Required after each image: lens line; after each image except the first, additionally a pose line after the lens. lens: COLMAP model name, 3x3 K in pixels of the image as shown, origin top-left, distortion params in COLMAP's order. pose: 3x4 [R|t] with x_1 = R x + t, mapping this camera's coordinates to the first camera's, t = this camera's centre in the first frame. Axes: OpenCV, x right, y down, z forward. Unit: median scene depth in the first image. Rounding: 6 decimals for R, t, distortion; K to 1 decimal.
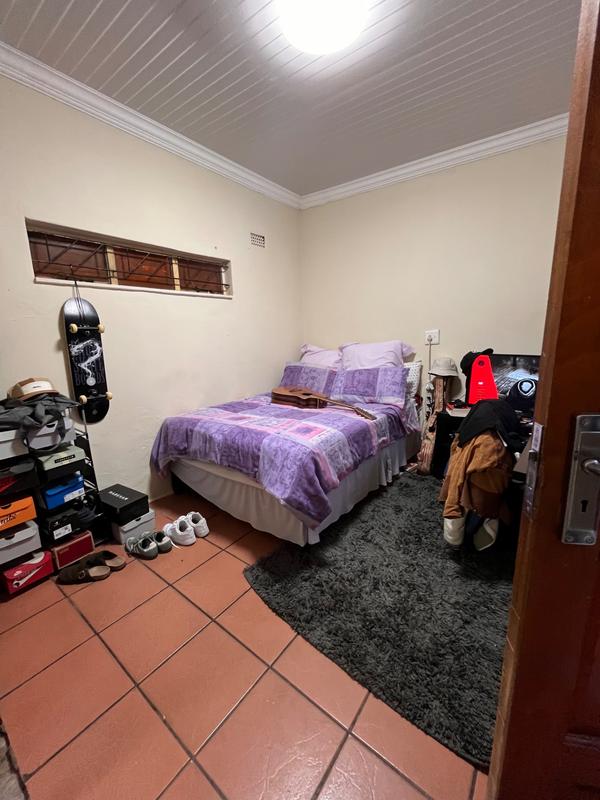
lens RADIAL K [[323.6, 0, 299.3], [0, 323.6, 398.2], [0, 0, 1]] dist [-0.004649, 0.000916]
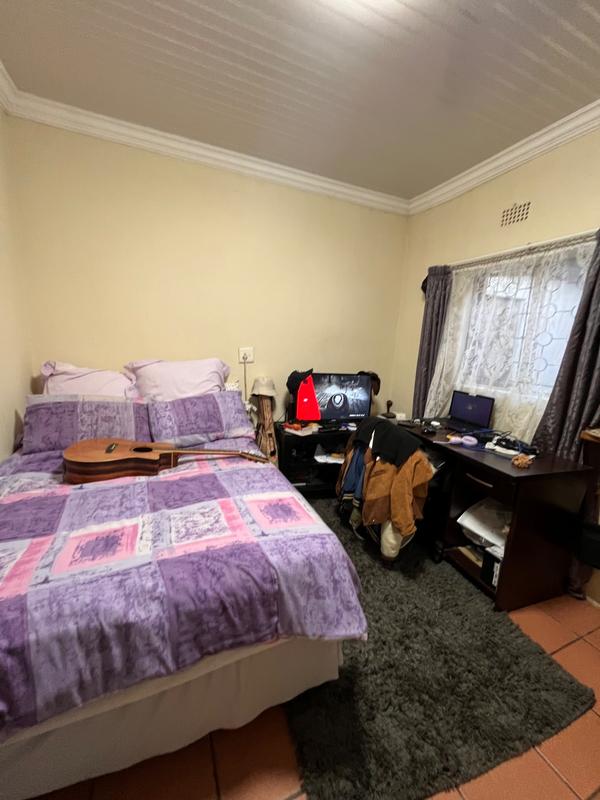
lens RADIAL K [[323.6, 0, 300.8], [0, 323.6, 399.2], [0, 0, 1]] dist [-0.004649, 0.000916]
pose [[0.491133, -0.114720, 0.863497, -0.398132], [0.118685, 0.990858, 0.064136, -0.127236], [-0.862961, 0.070985, 0.500259, 0.500985]]
